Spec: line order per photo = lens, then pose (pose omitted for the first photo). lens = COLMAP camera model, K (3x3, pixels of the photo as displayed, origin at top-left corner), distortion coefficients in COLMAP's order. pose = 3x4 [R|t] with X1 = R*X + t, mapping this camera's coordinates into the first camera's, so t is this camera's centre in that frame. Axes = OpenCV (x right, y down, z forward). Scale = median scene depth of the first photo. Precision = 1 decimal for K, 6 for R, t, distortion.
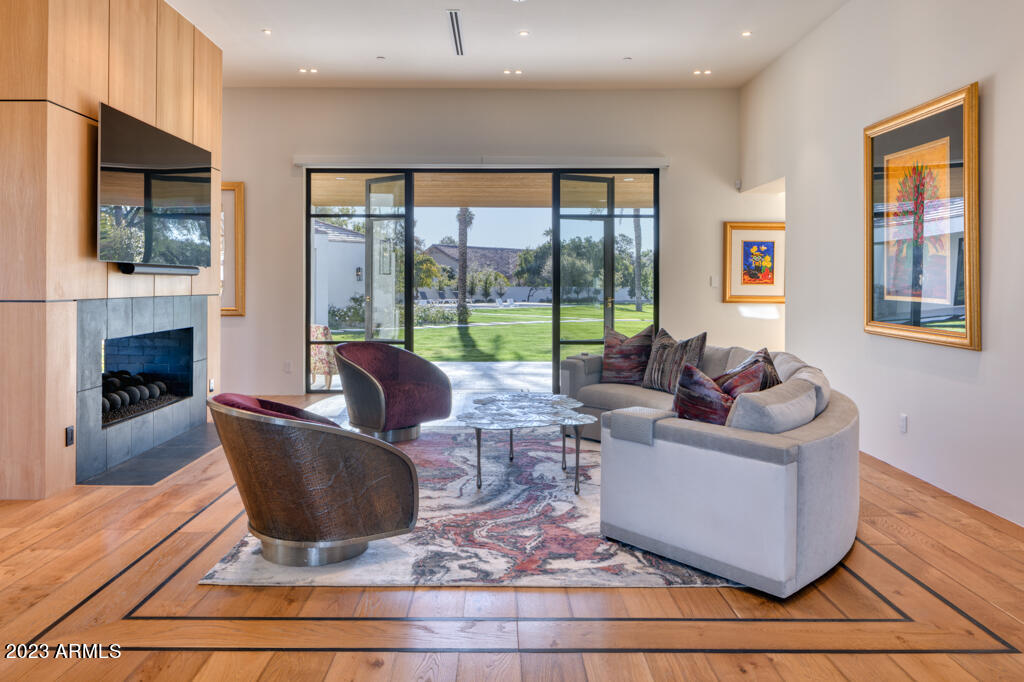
lens RADIAL K [[731.5, 0, 509.7], [0, 731.5, 281.7], [0, 0, 1]] dist [-0.000374, -0.000575]
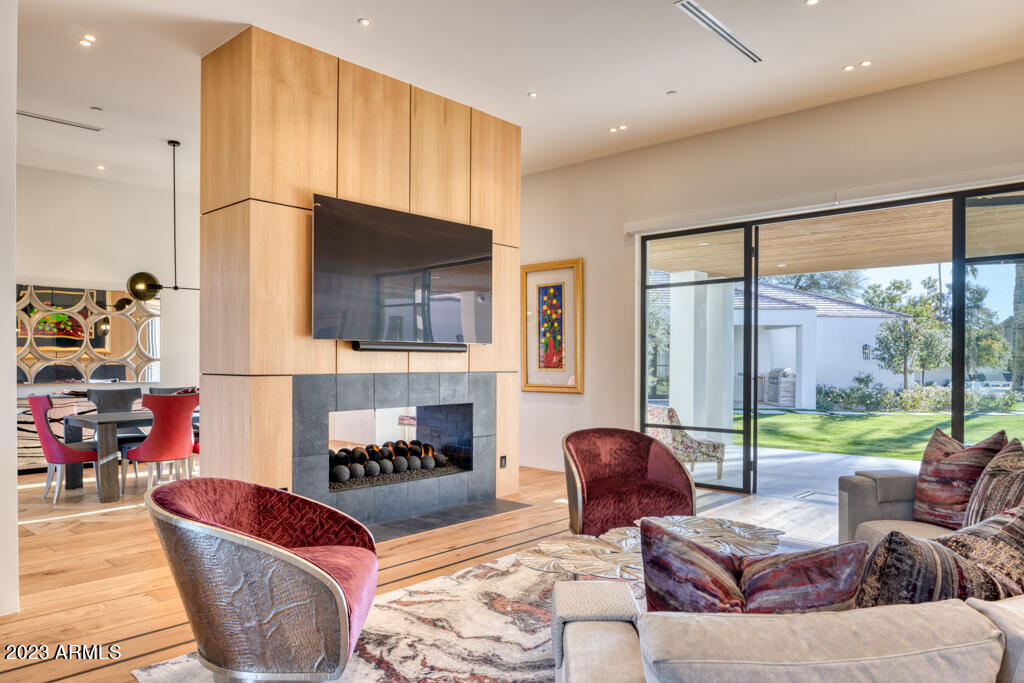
lens RADIAL K [[700.0, 0, 512.2], [0, 700.0, 363.2], [0, 0, 1]] dist [0.004045, 0.001552]
pose [[0.735050, 0.001633, -0.678011, 0.269658], [0.000525, 0.999995, 0.002978, 0.003483], [0.678013, -0.002545, 0.735046, 0.319040]]
